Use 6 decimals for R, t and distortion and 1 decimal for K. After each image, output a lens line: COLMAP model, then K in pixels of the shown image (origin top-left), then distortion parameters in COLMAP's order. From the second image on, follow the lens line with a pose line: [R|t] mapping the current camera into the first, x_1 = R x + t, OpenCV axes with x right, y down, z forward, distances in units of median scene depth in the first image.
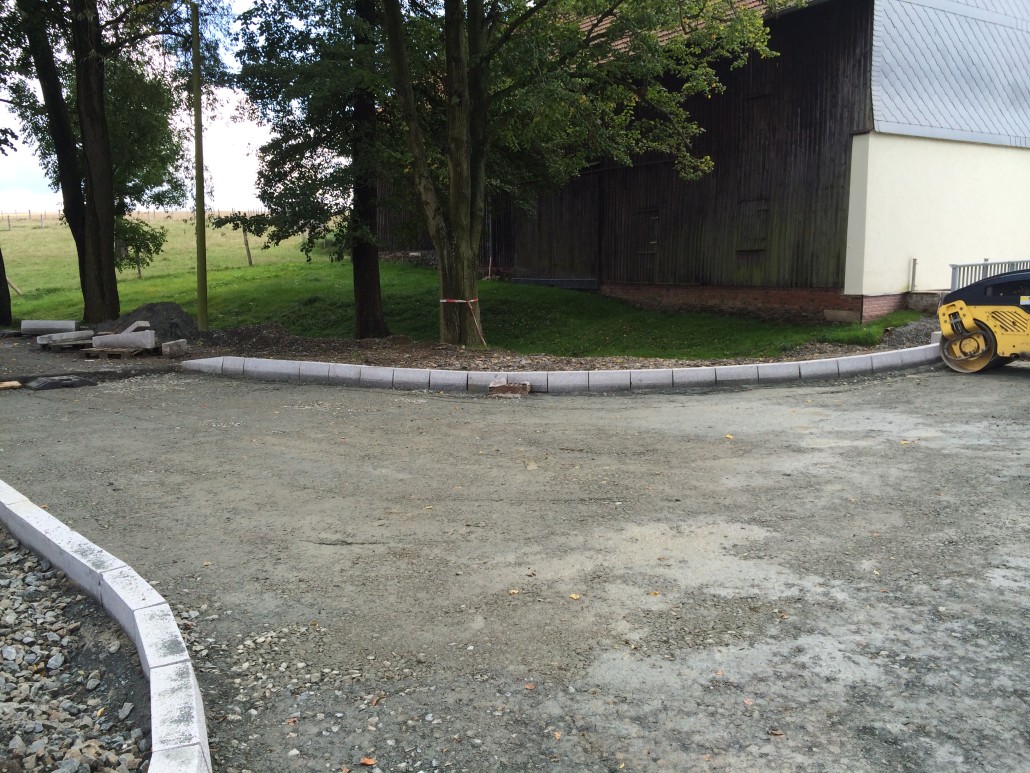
lens RADIAL K [[855.4, 0, 515.0], [0, 855.4, 386.5], [0, 0, 1]] dist [0.054309, -0.095701]
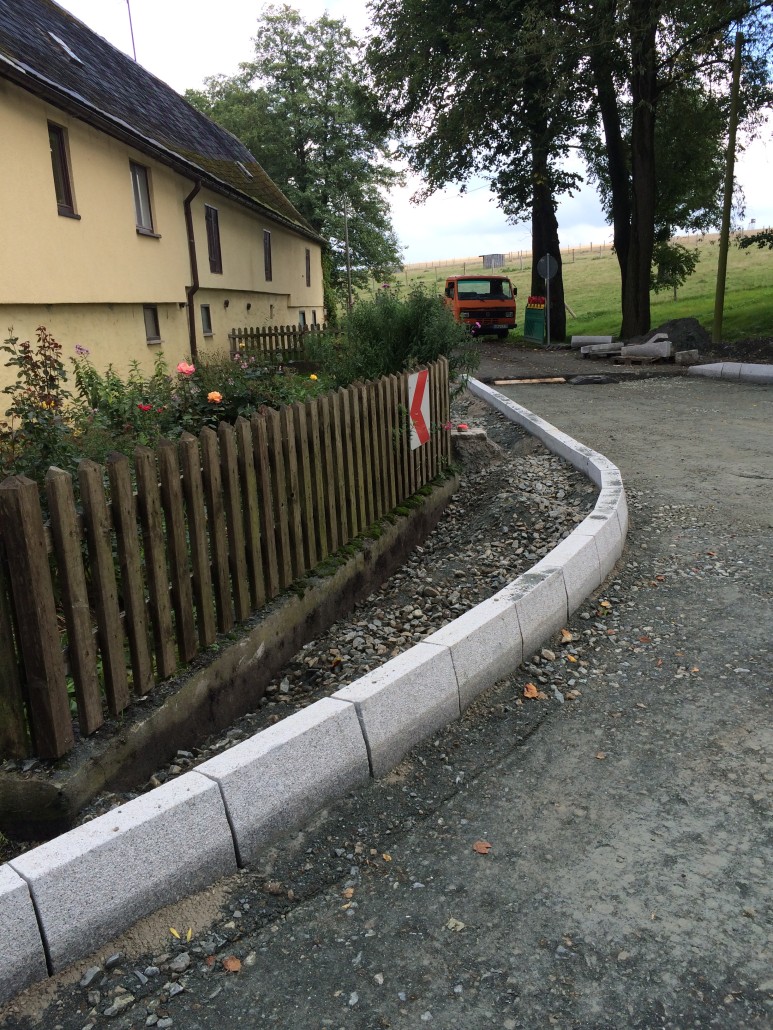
lens RADIAL K [[855.4, 0, 386.5], [0, 855.4, 515.0], [0, 0, 1]] dist [0.054309, -0.095701]
pose [[0.743523, 0.130025, -0.655947, 0.087966], [-0.052297, 0.989216, 0.136808, 0.027779], [0.666662, -0.067416, 0.742305, -0.135686]]
